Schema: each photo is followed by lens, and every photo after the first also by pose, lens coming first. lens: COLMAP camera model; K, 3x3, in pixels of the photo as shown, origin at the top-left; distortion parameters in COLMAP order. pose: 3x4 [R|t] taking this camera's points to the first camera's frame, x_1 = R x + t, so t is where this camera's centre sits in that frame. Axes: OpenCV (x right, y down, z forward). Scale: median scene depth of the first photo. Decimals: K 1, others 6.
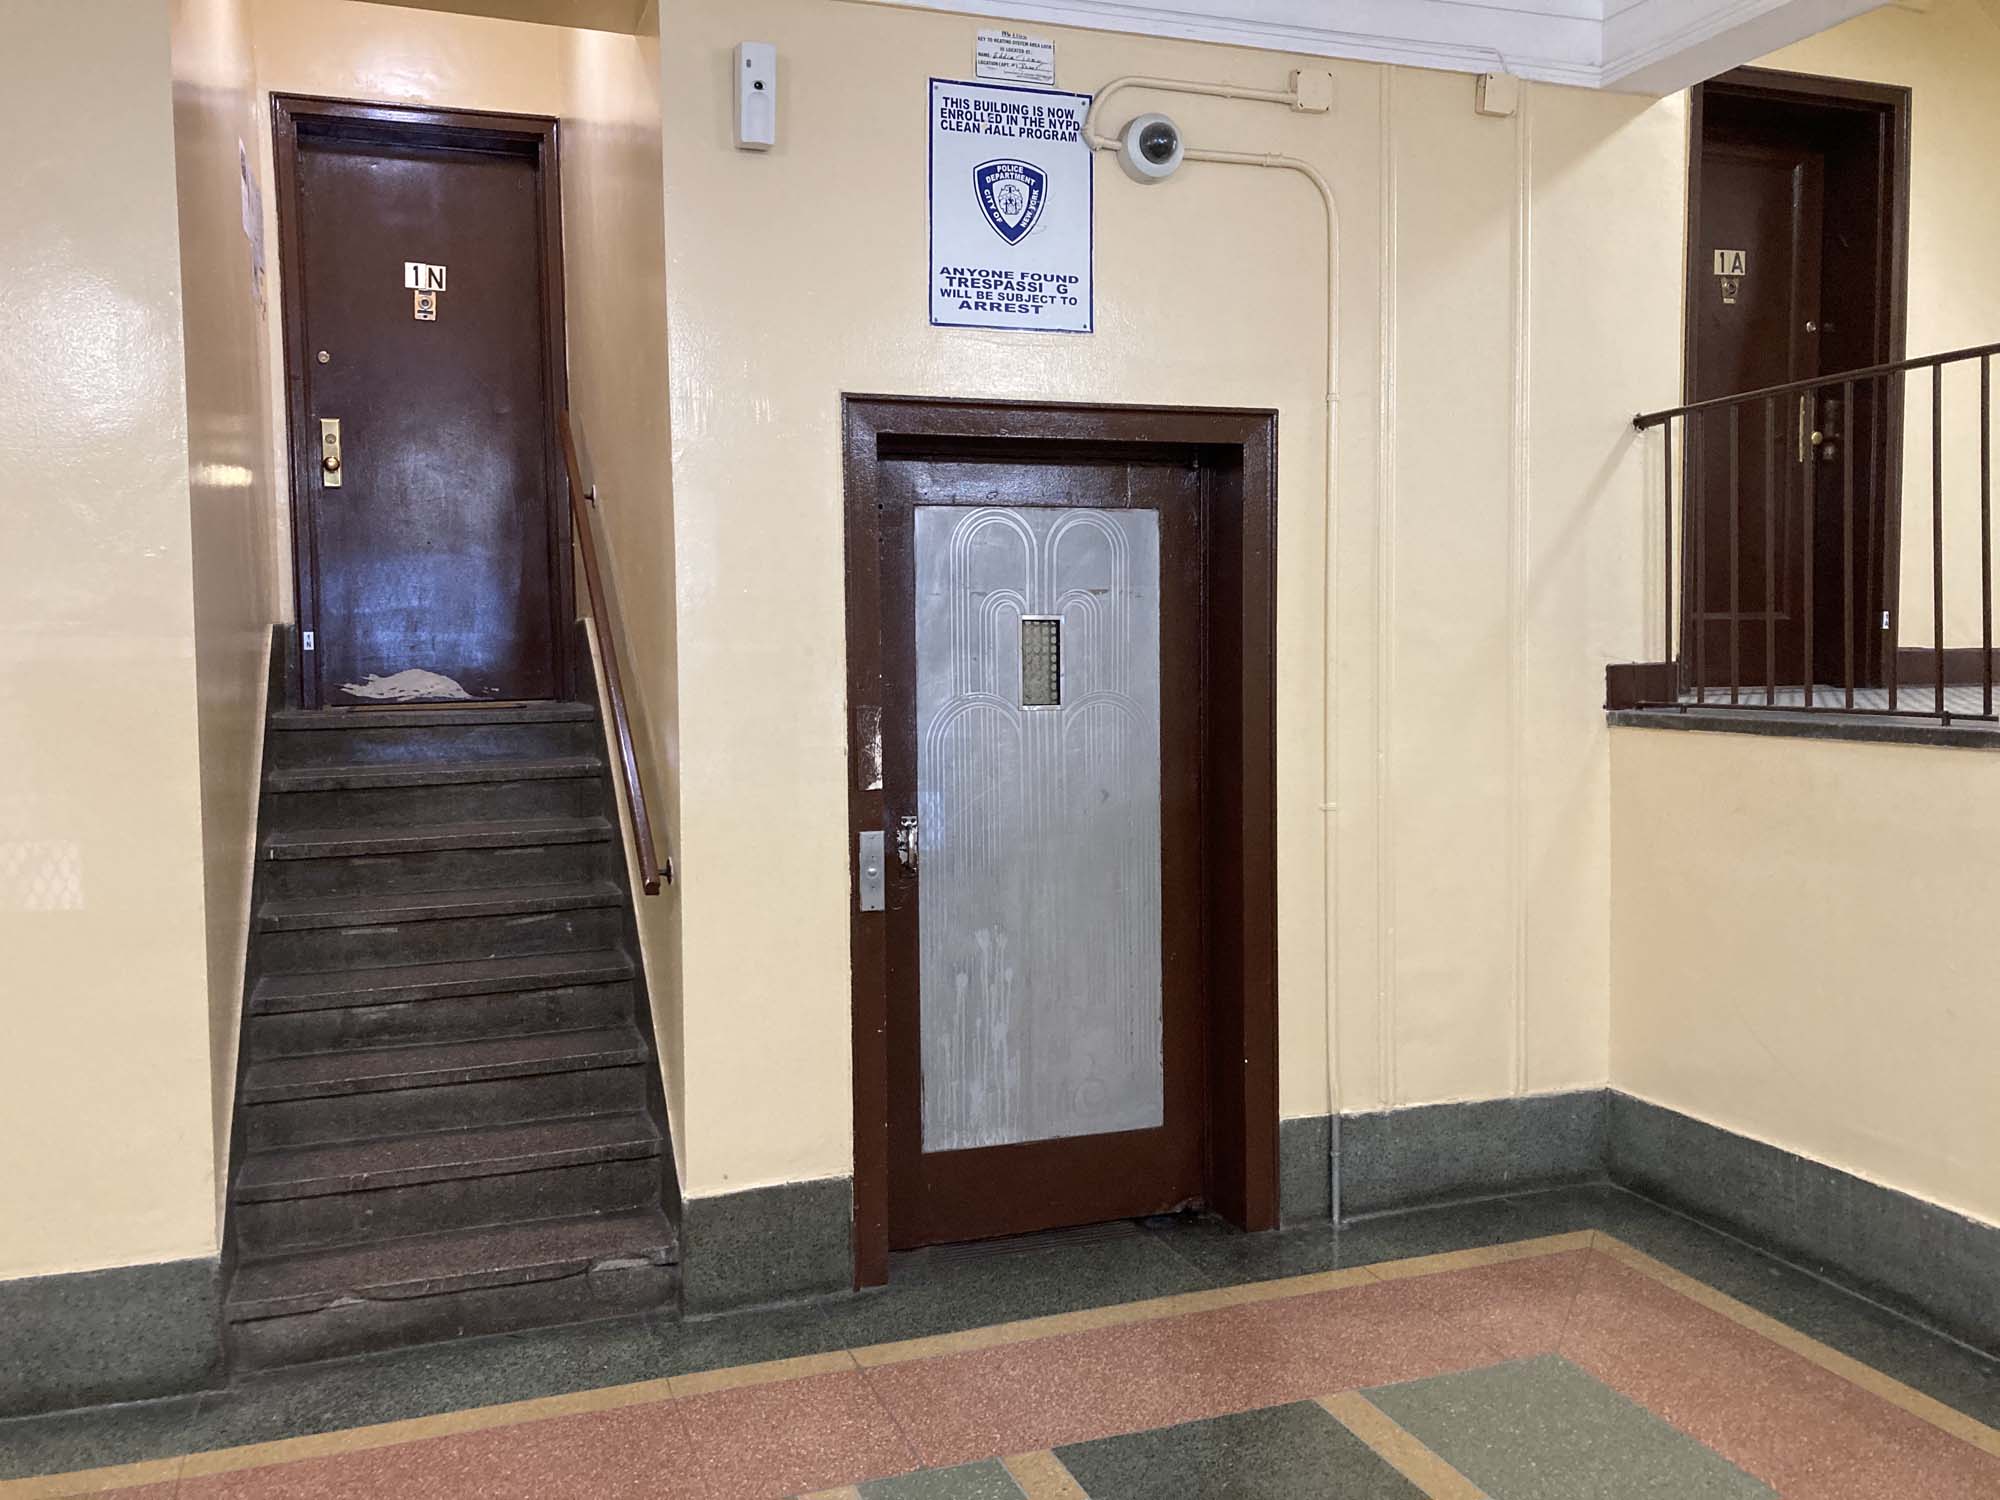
lens RADIAL K [[1630.6, 0, 1000.0], [0, 1630.6, 750.0], [0, 0, 1]] dist [0.017315, 0.005846]
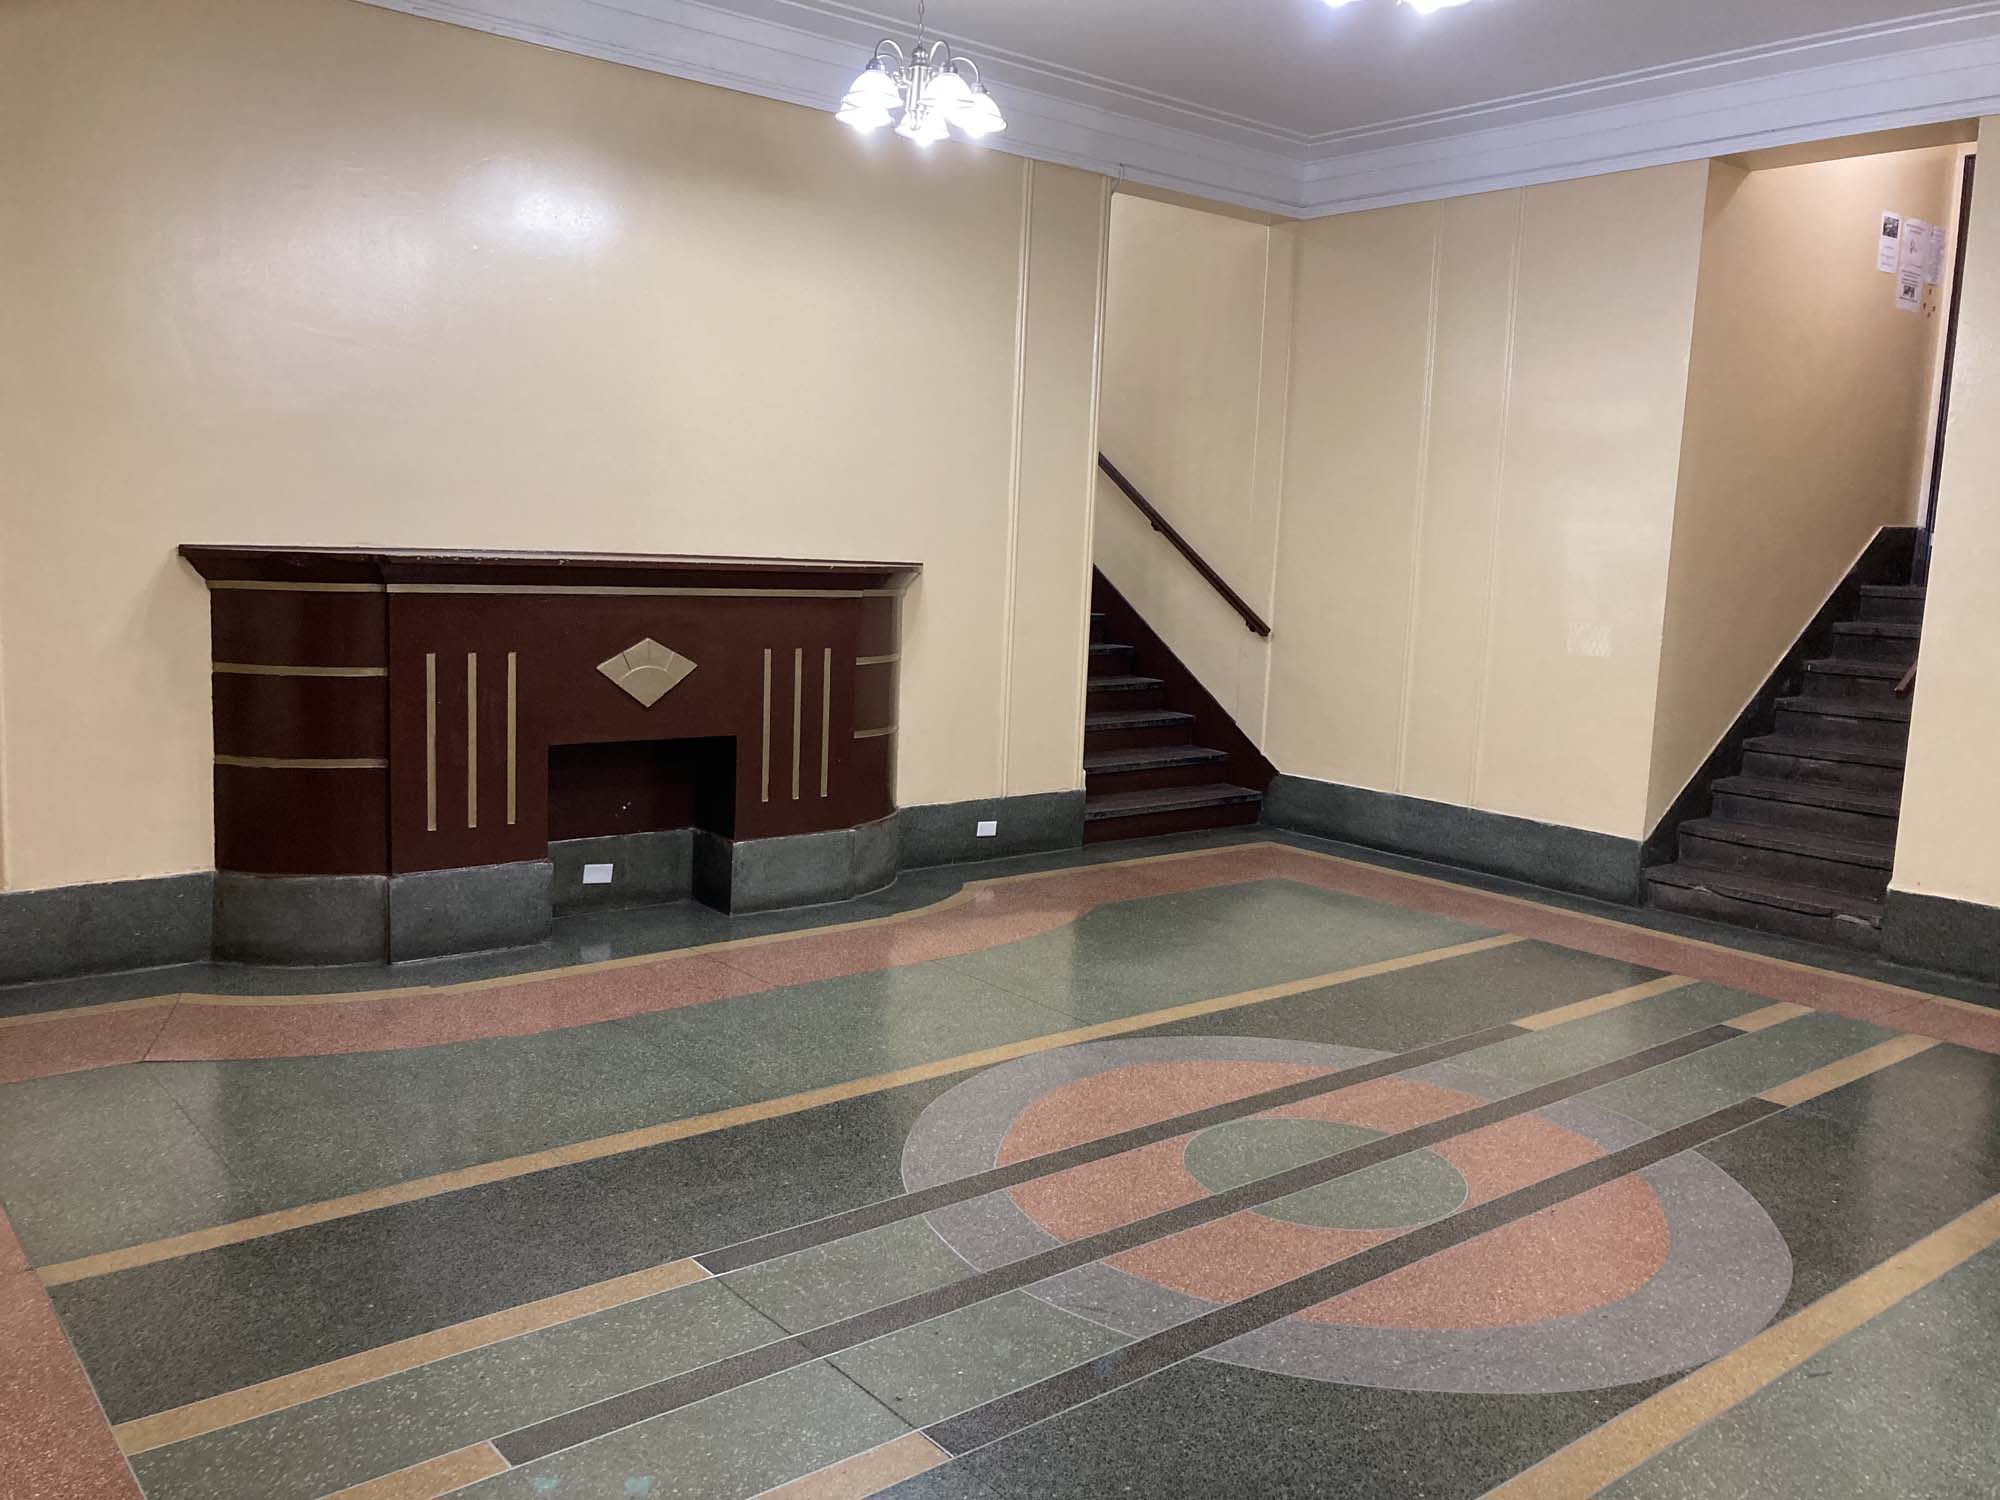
lens RADIAL K [[1630.6, 0, 1000.0], [0, 1630.6, 750.0], [0, 0, 1]] dist [0.017315, 0.005846]
pose [[0.341367, 0.152647, -0.927452, 0.977226], [-0.103420, 0.986833, 0.124355, 0.030981], [0.934223, 0.053466, 0.352659, -0.387287]]
